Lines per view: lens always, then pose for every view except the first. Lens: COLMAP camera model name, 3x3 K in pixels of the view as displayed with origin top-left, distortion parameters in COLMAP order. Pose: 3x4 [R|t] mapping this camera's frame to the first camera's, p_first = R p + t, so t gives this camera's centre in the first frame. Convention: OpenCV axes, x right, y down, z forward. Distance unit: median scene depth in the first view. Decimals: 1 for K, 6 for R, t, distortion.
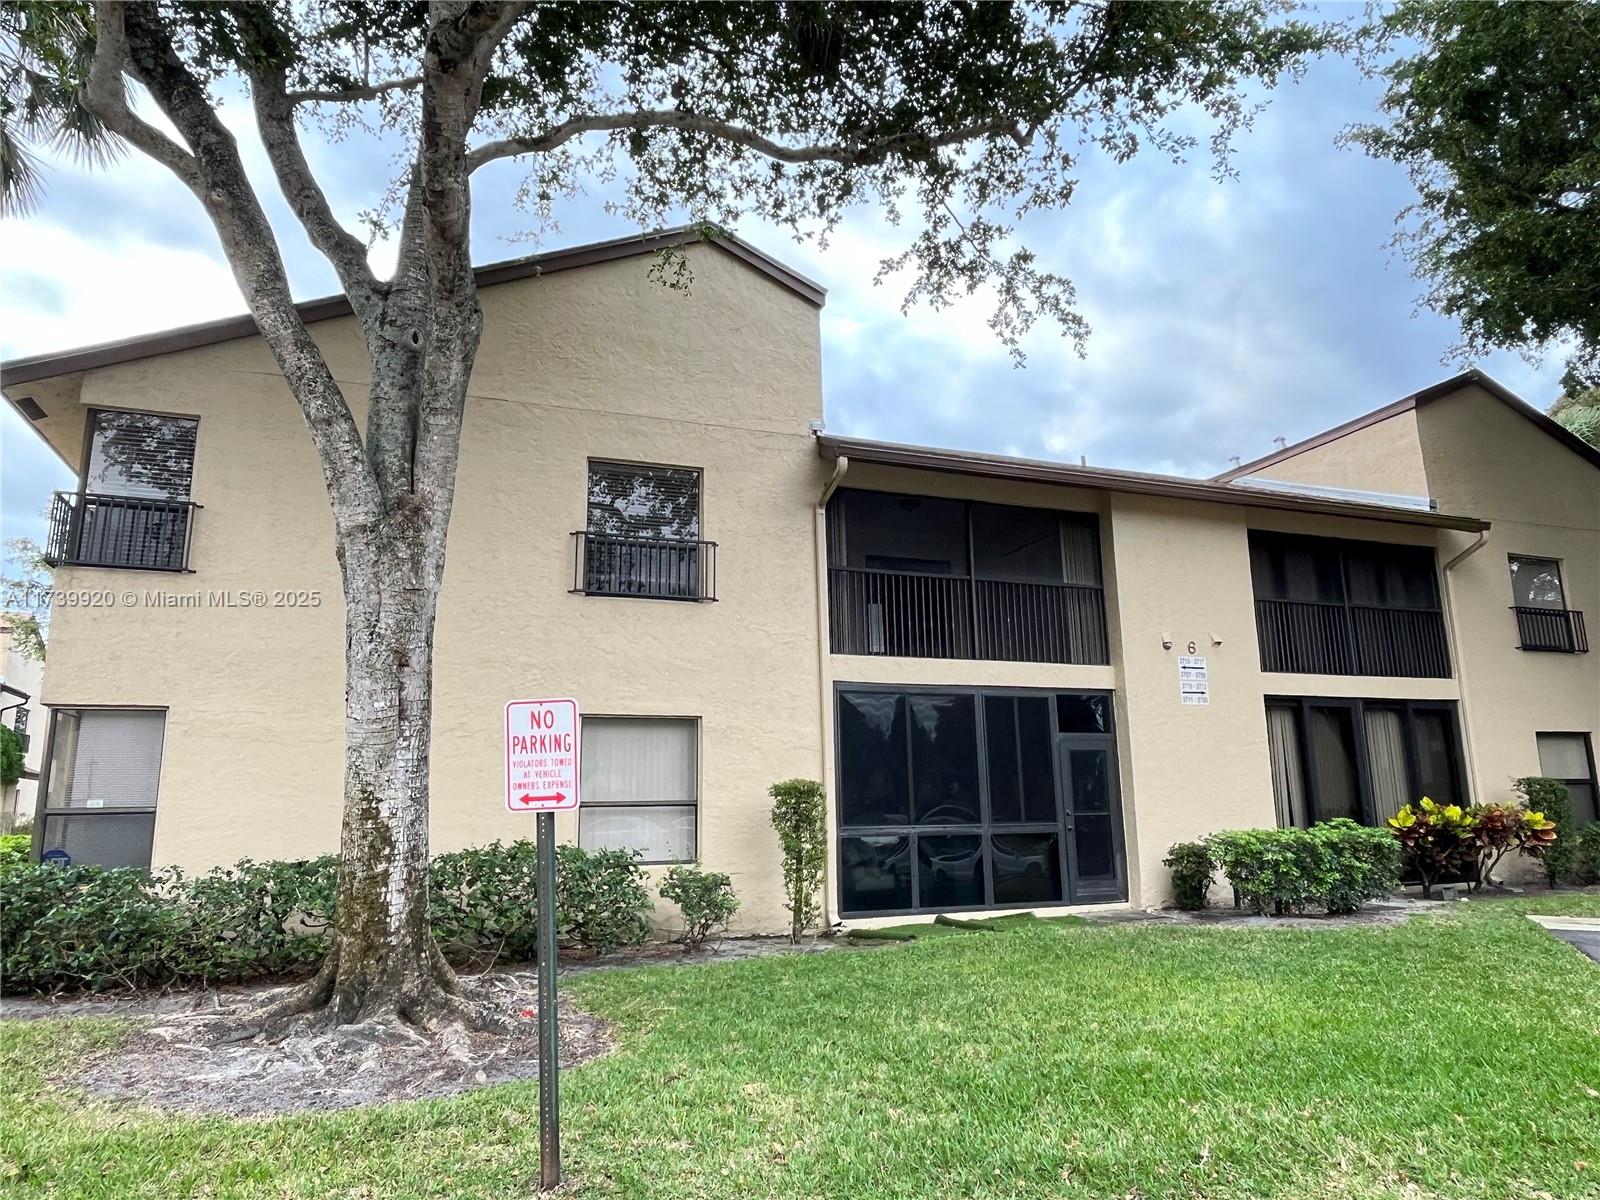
lens RADIAL K [[1068.6, 0, 802.2], [0, 1068.6, 599.9], [0, 0, 1]] dist [-0.007296, -0.002565]
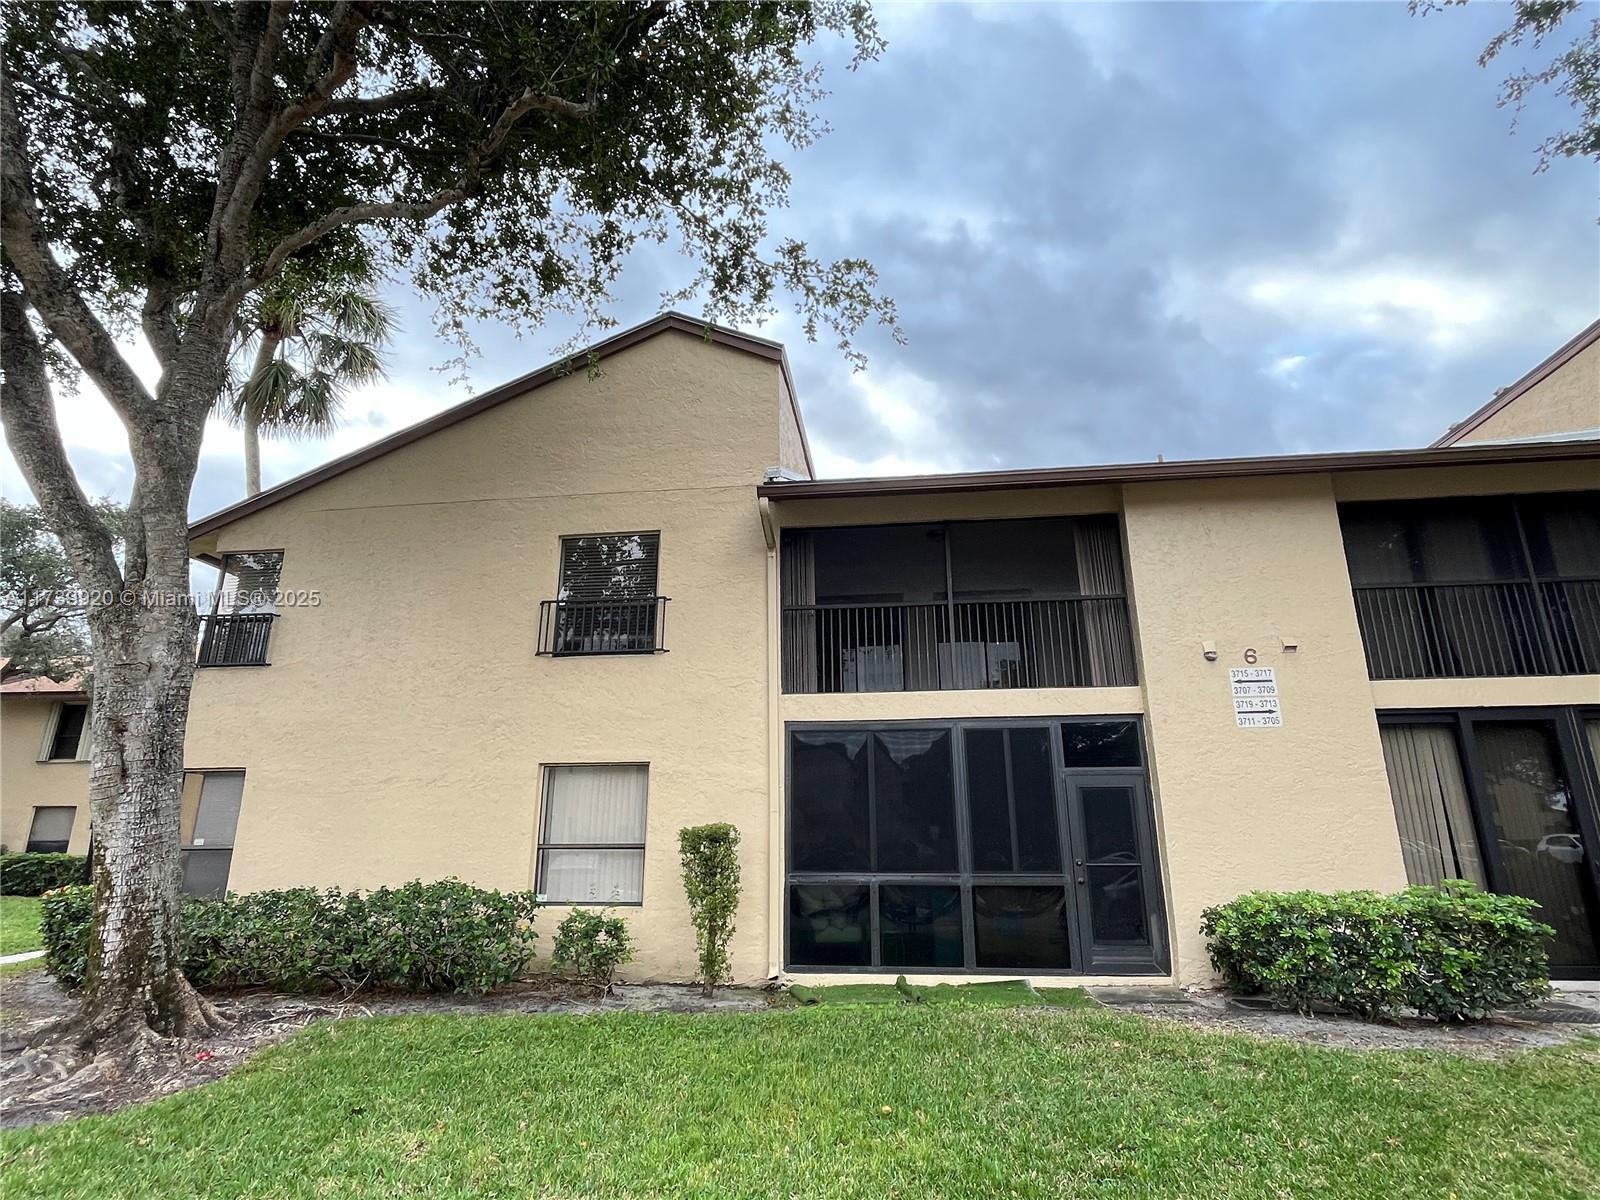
lens RADIAL K [[857.4, 0, 796.6], [0, 857.4, 595.2], [0, 0, 1]] dist [-0.003863, 0.000527]
pose [[0.879384, -0.119982, -0.460747, 0.416603], [0.082615, 0.991500, -0.100514, 0.040306], [0.468890, 0.050326, 0.881821, 0.297331]]
